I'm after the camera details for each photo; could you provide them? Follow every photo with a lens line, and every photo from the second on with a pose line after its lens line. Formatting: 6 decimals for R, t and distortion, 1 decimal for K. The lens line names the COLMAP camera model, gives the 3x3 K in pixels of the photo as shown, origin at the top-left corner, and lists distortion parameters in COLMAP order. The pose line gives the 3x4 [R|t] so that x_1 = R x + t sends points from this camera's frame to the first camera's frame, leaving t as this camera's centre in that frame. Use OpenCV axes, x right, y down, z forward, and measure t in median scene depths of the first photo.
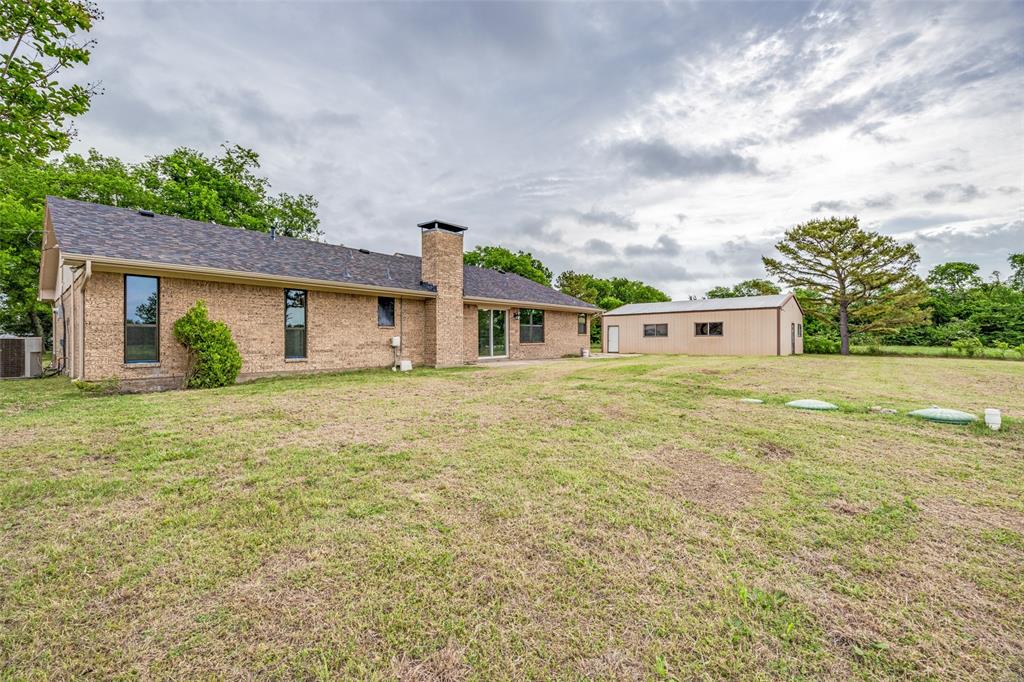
lens RADIAL K [[438.7, 0, 513.8], [0, 438.7, 343.8], [0, 0, 1]] dist [0.000582, -0.000043]
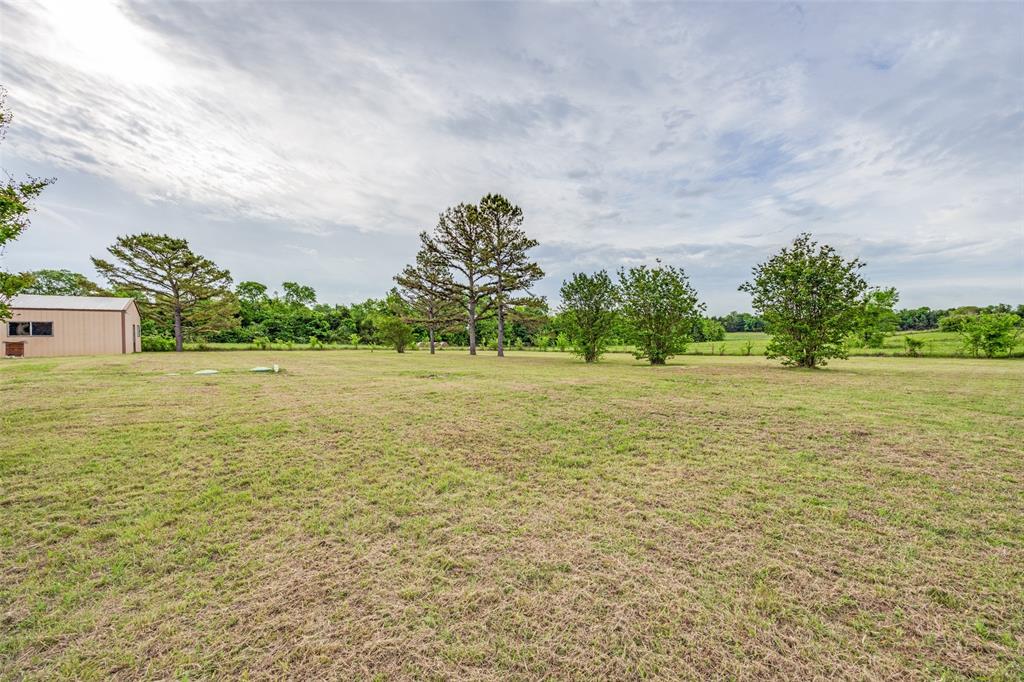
lens RADIAL K [[389.5, 0, 512.0], [0, 389.5, 341.0], [0, 0, 1]] dist [0.000118, -0.000056]
pose [[0.194513, -0.012446, 0.980821, -0.123201], [0.013958, 0.999853, 0.009919, -0.001562], [-0.980801, 0.011761, 0.194658, -0.112786]]
